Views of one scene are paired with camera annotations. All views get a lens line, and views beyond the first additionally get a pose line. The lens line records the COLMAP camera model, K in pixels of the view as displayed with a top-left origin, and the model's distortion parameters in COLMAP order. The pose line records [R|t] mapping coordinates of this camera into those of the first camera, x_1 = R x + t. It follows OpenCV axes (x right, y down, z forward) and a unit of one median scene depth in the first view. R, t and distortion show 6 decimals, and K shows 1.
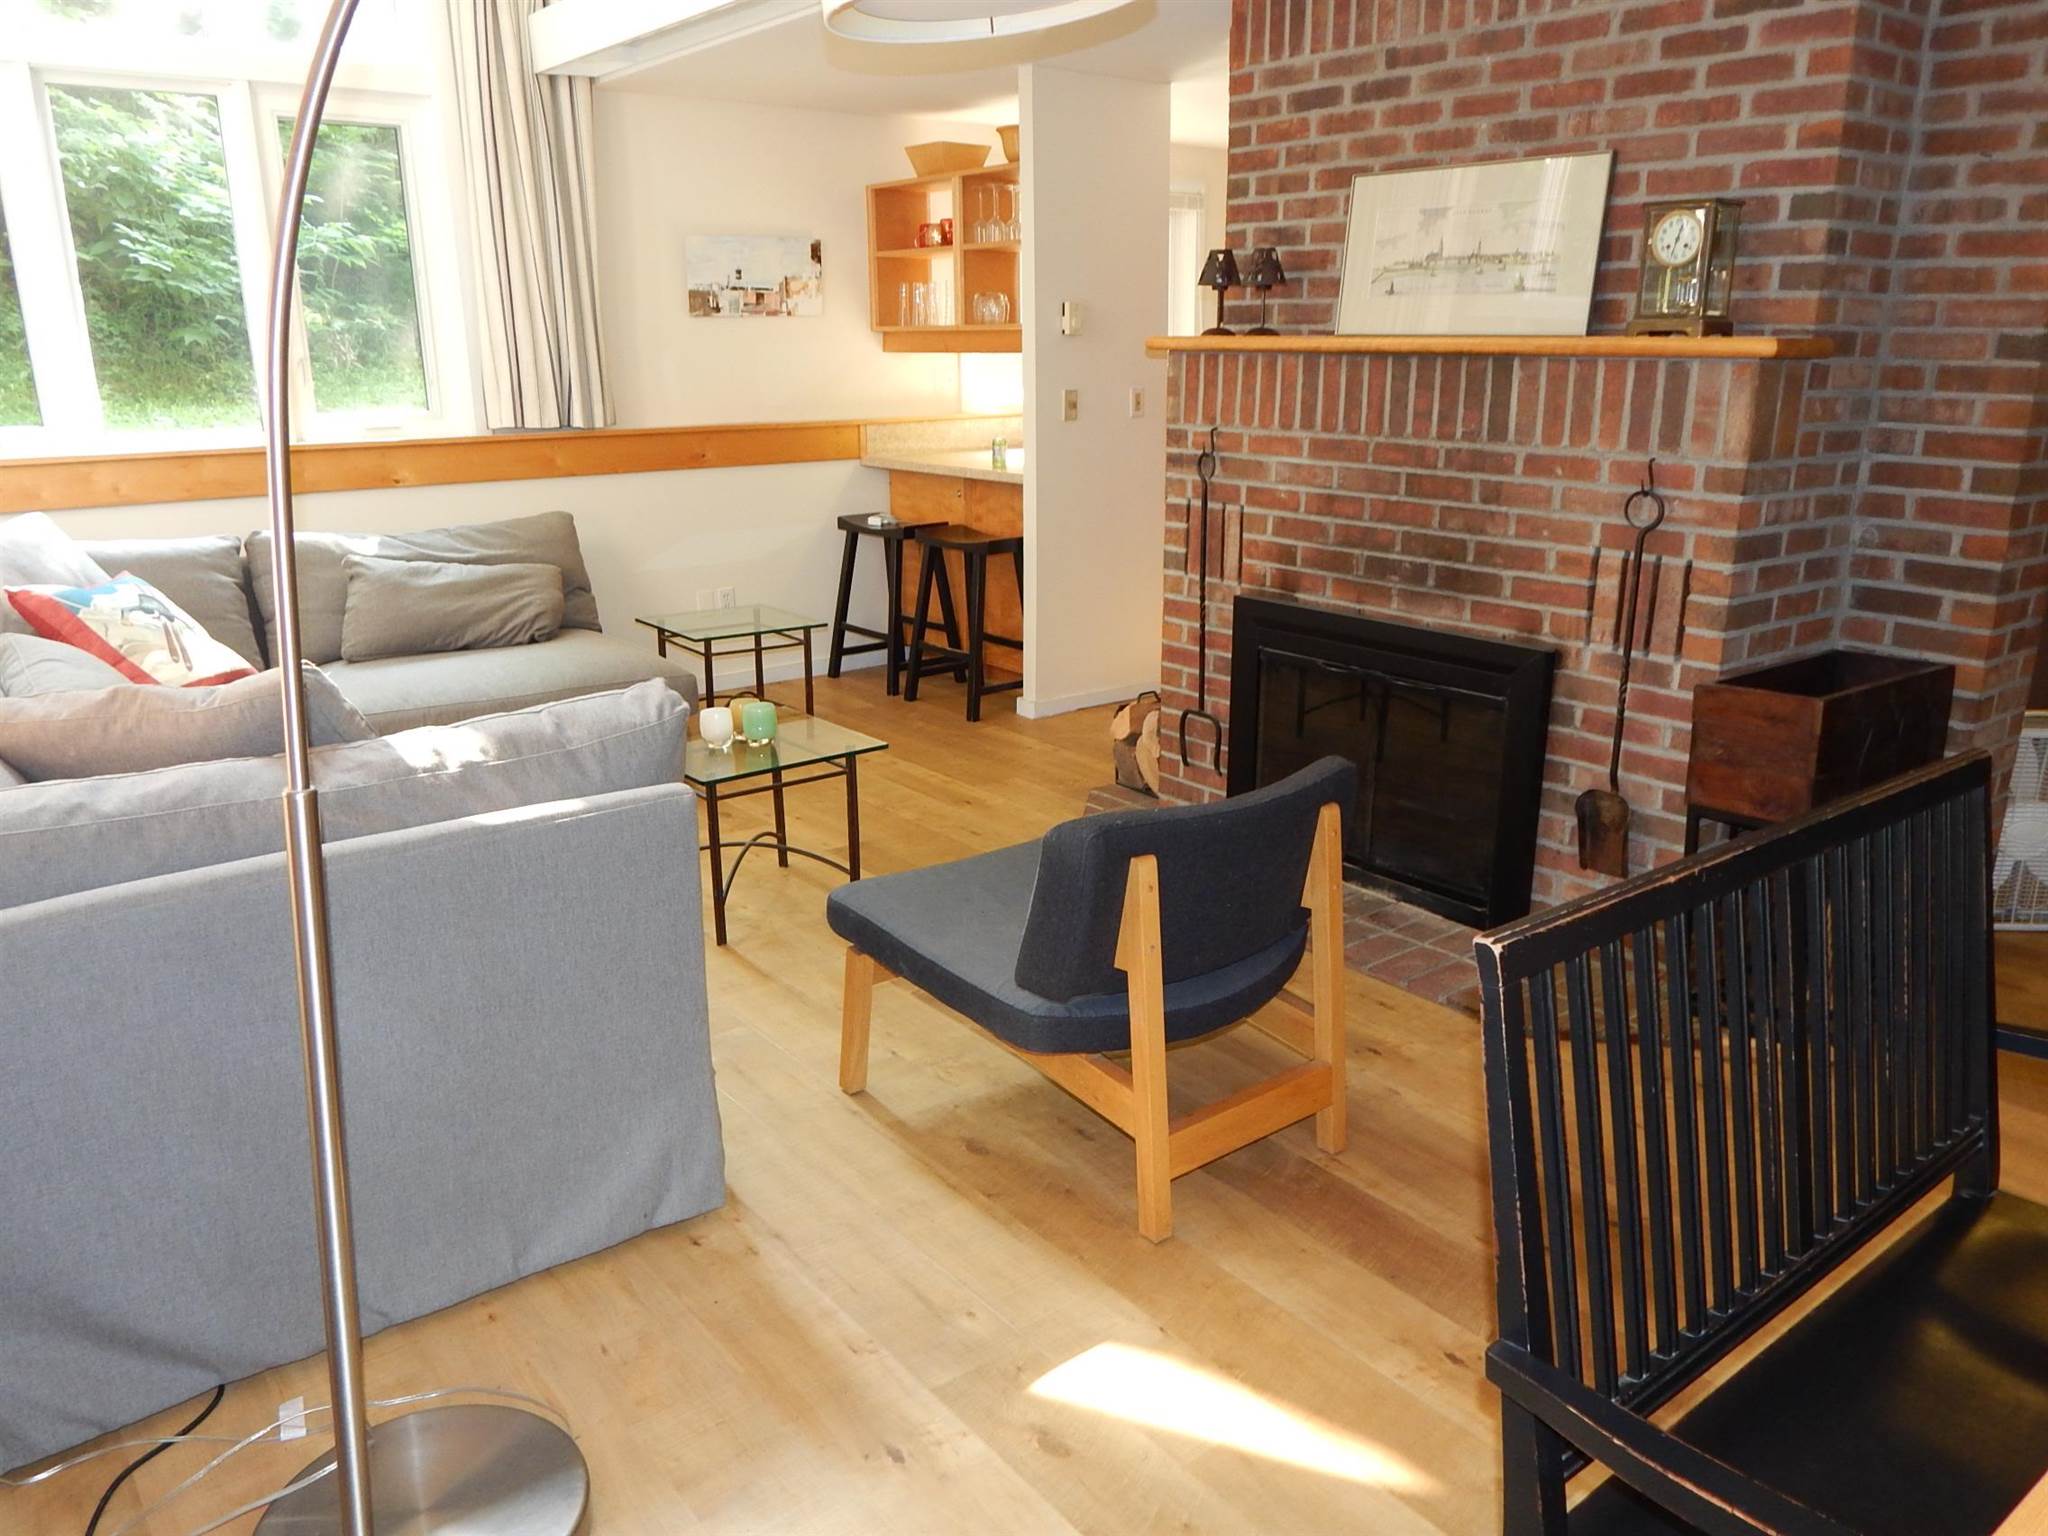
lens RADIAL K [[1500.5, 0, 1025.2], [0, 1500.5, 777.3], [0, 0, 1]] dist [-0.025264, 0.004271]
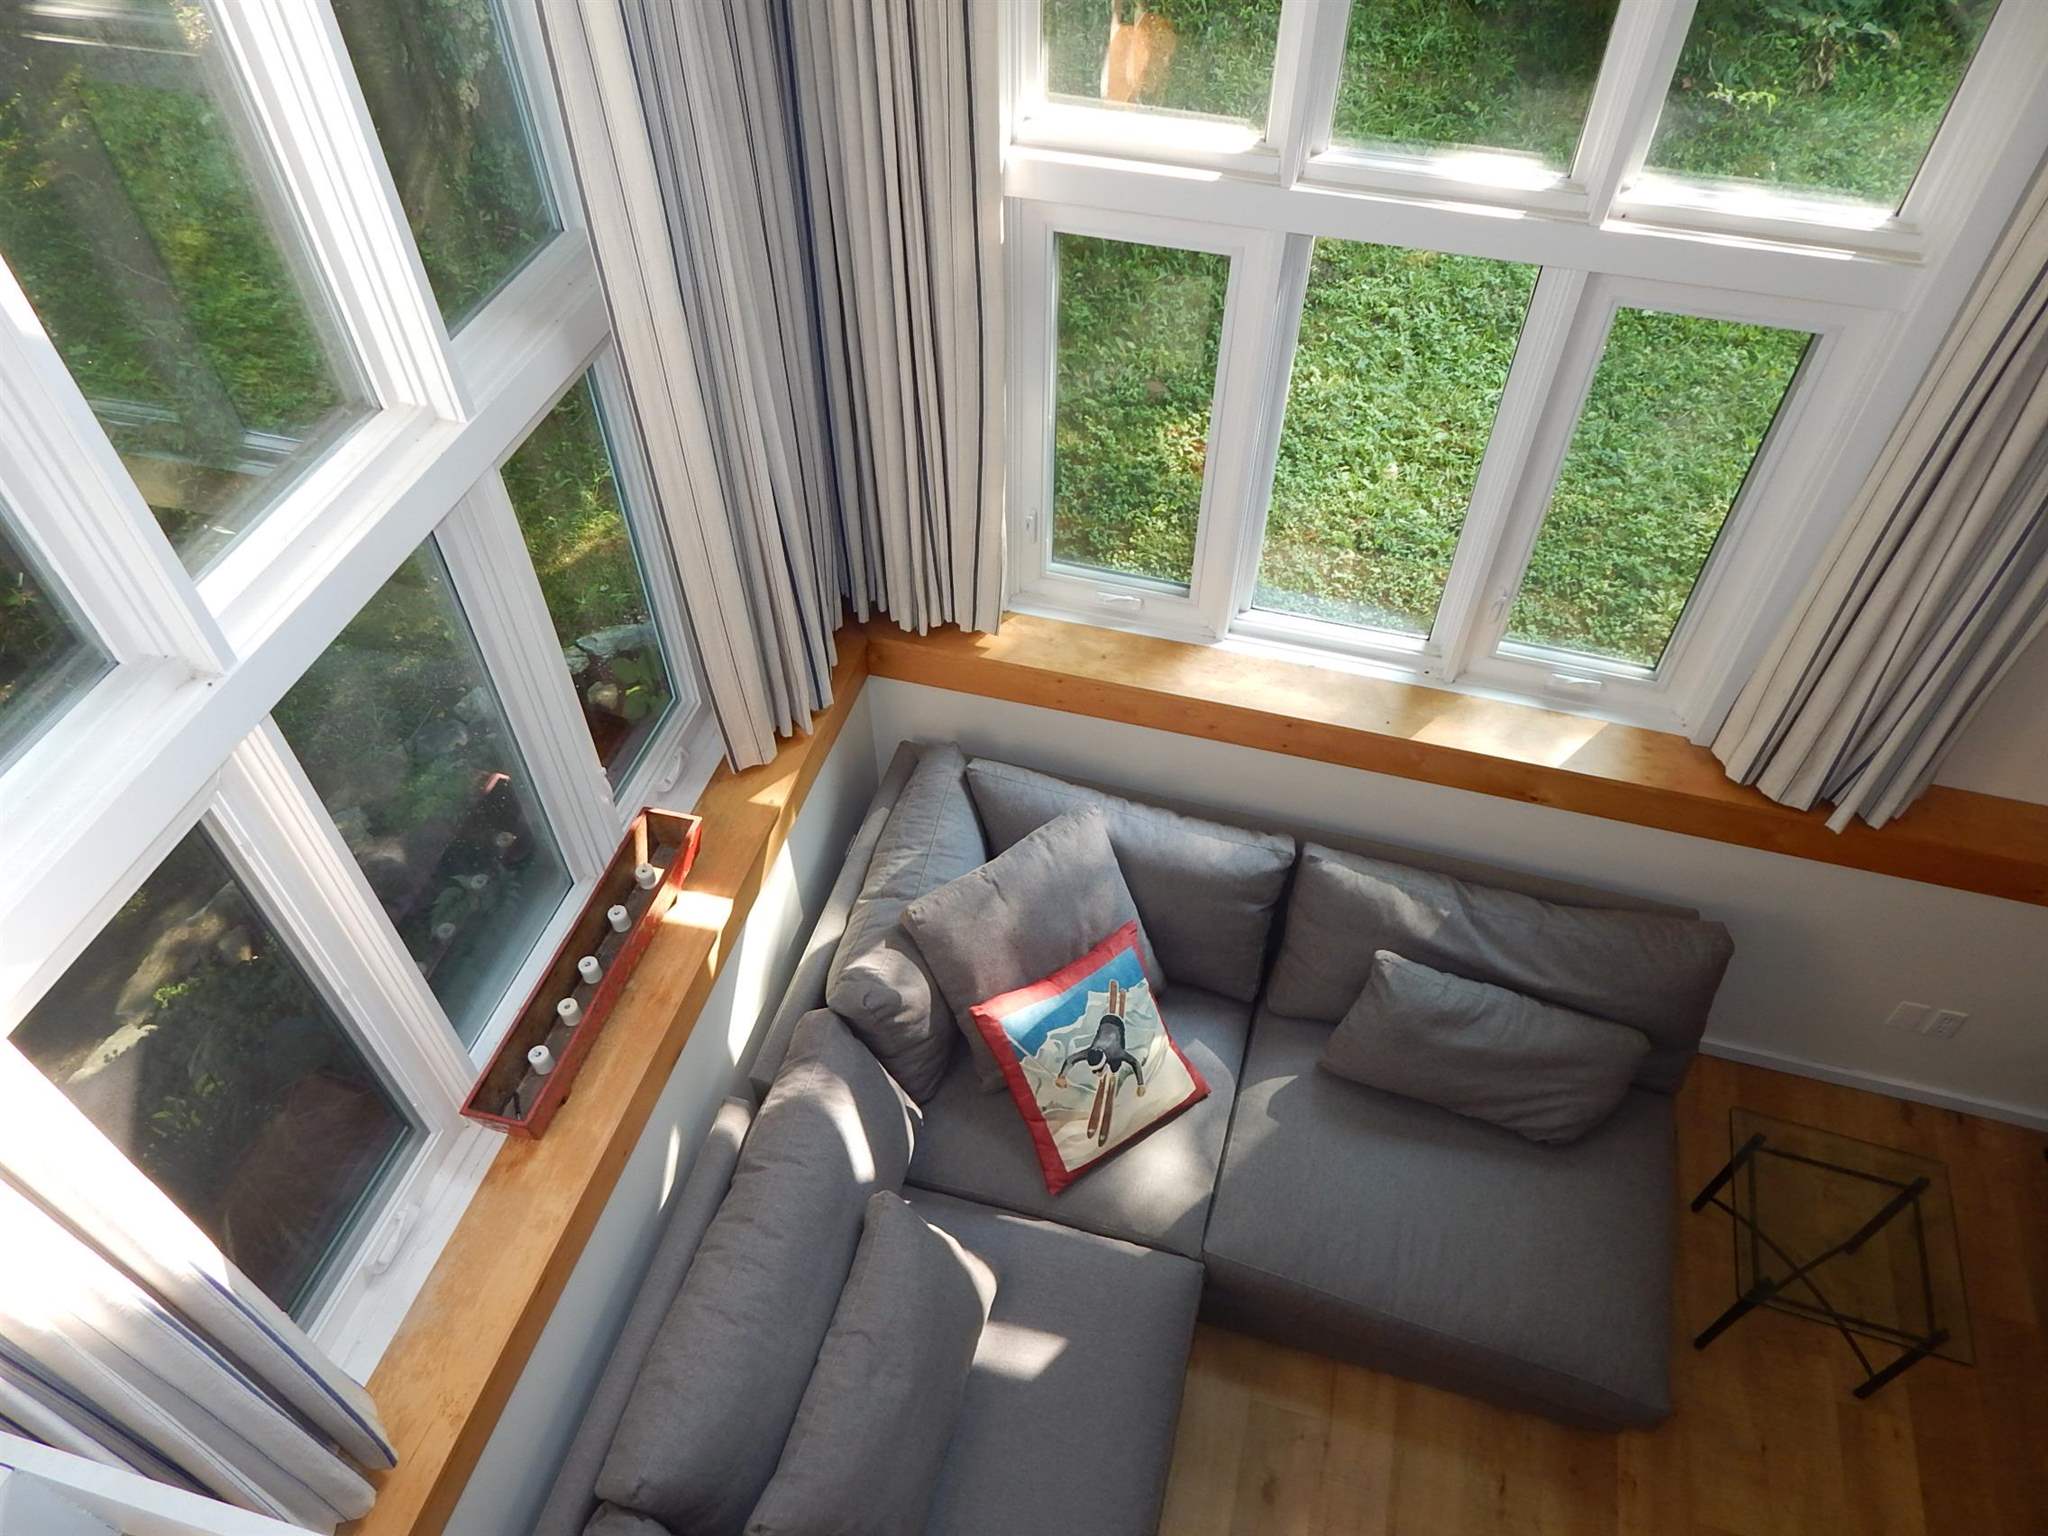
lens RADIAL K [[1395.5, 0, 1027.7], [0, 1395.5, 738.3], [0, 0, 1]] dist [0.035894, -0.022455]
pose [[0.592087, 0.600201, -0.537766, -0.320169], [-0.238147, 0.767818, 0.594761, -0.880453], [0.769883, -0.224083, 0.597551, 0.589015]]
